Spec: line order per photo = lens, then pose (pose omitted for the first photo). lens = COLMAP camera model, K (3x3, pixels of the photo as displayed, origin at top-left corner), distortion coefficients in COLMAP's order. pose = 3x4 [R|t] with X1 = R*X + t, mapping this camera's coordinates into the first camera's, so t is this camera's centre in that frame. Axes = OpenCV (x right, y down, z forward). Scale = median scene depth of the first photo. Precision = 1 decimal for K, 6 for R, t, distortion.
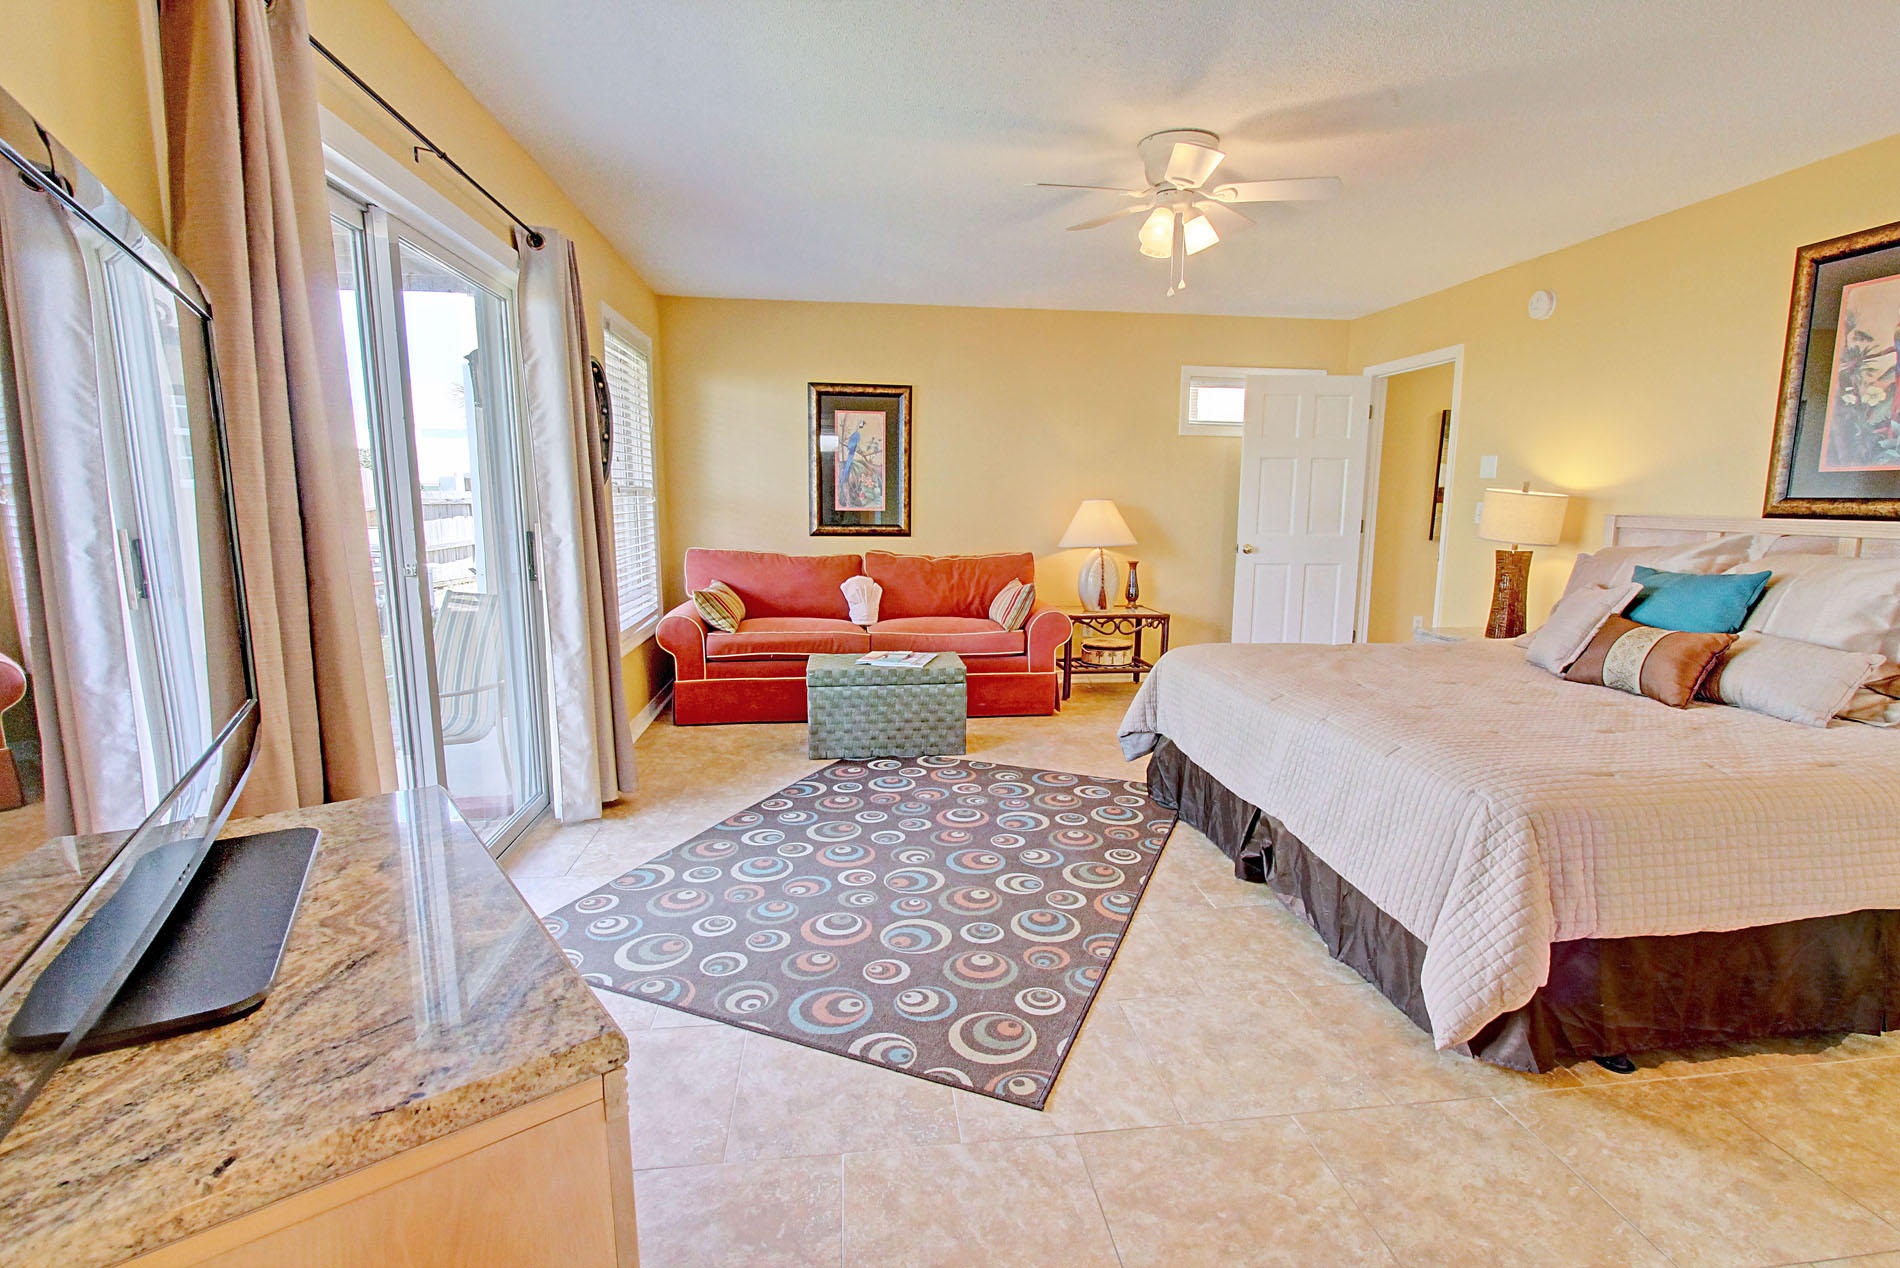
lens RADIAL K [[888.9, 0, 950.0], [0, 888.9, 634.0], [0, 0, 1]] dist [-0.000697, 0.000045]
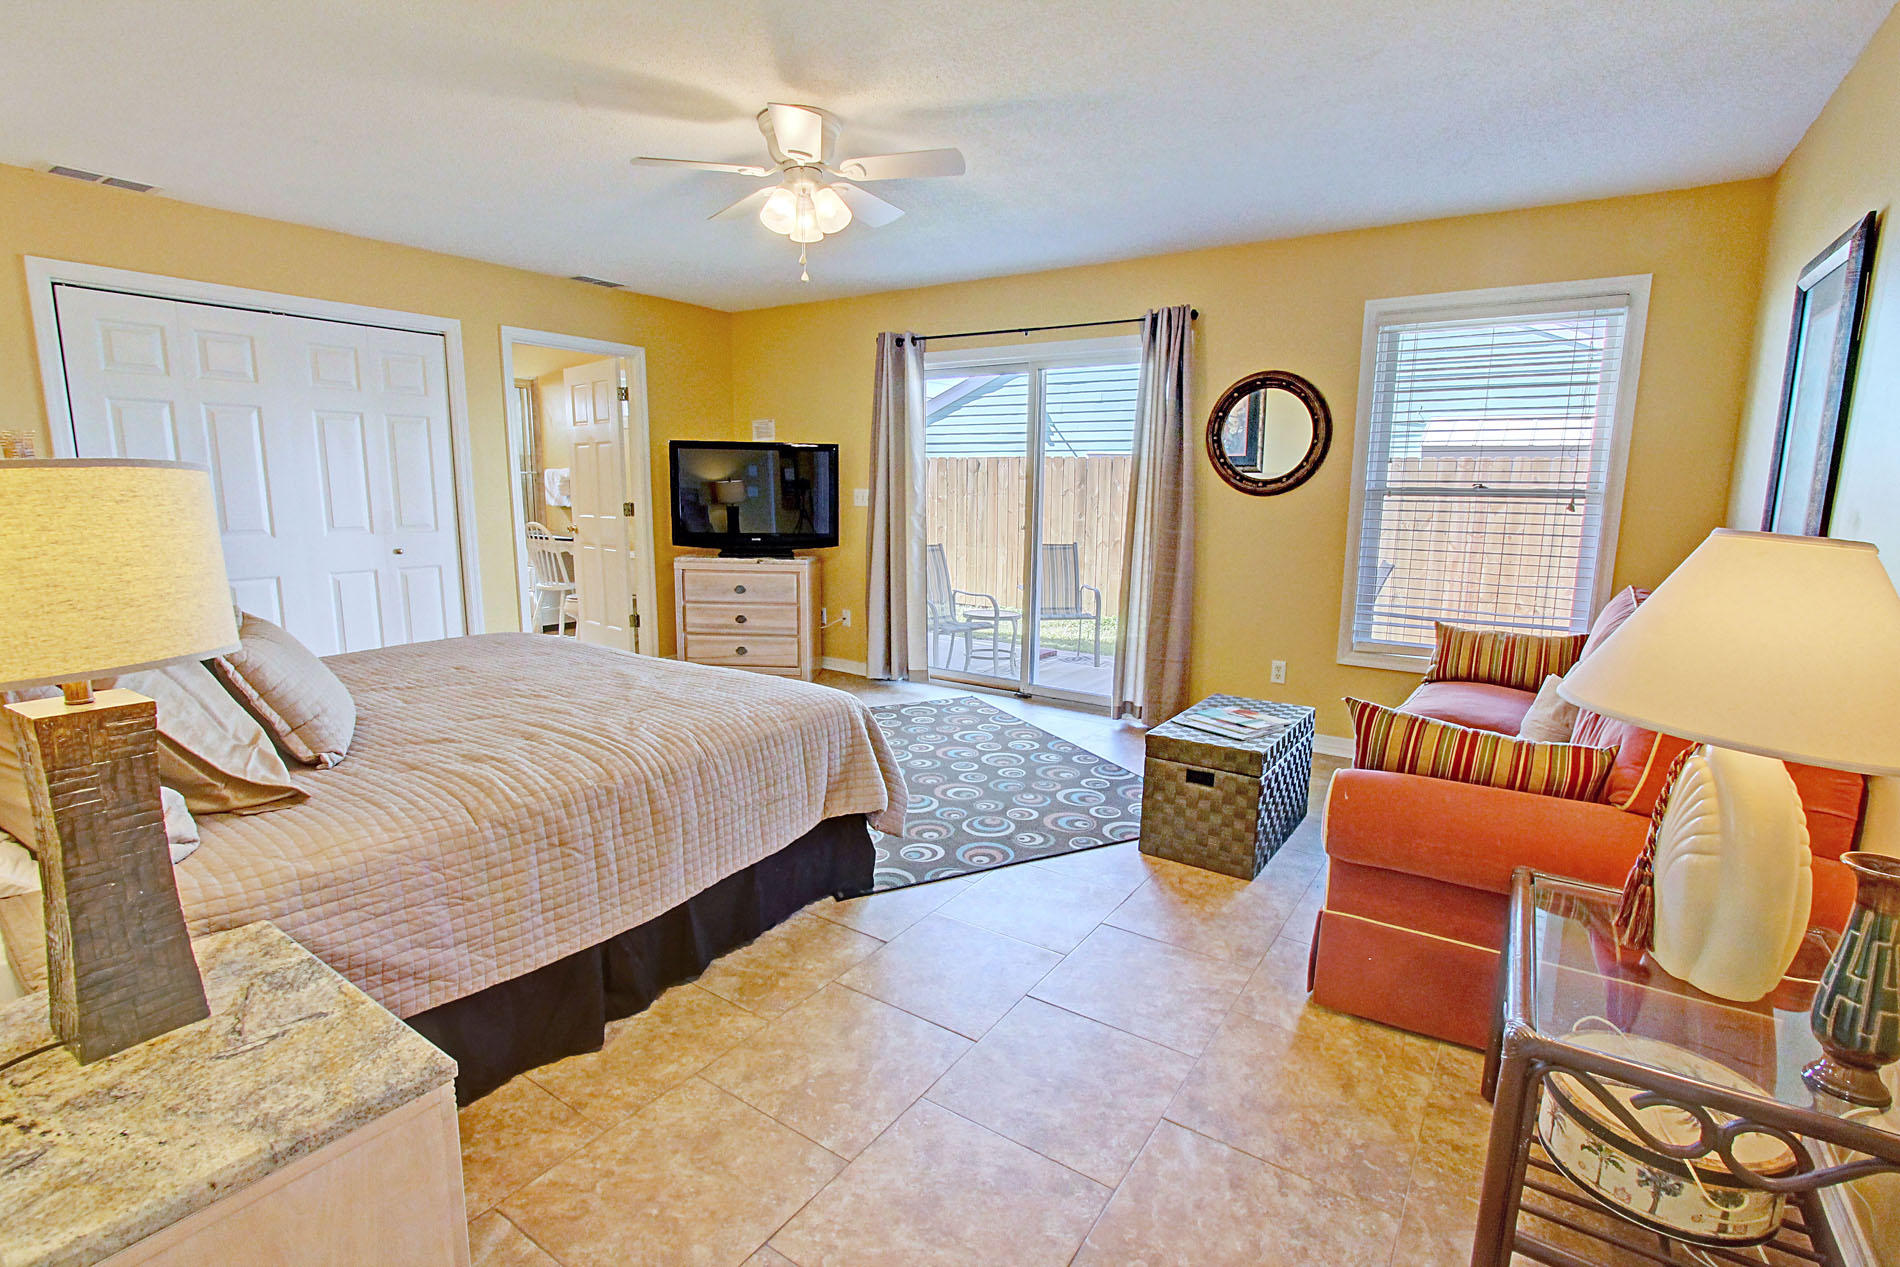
lens RADIAL K [[888.9, 0, 950.0], [0, 888.9, 633.5], [0, 0, 1]] dist [-0.000697, 0.000045]
pose [[-0.661663, 0.117976, -0.740461, 0.801600], [-0.122452, 0.957283, 0.261942, -0.261980], [0.739734, 0.263989, -0.618953, 1.607236]]
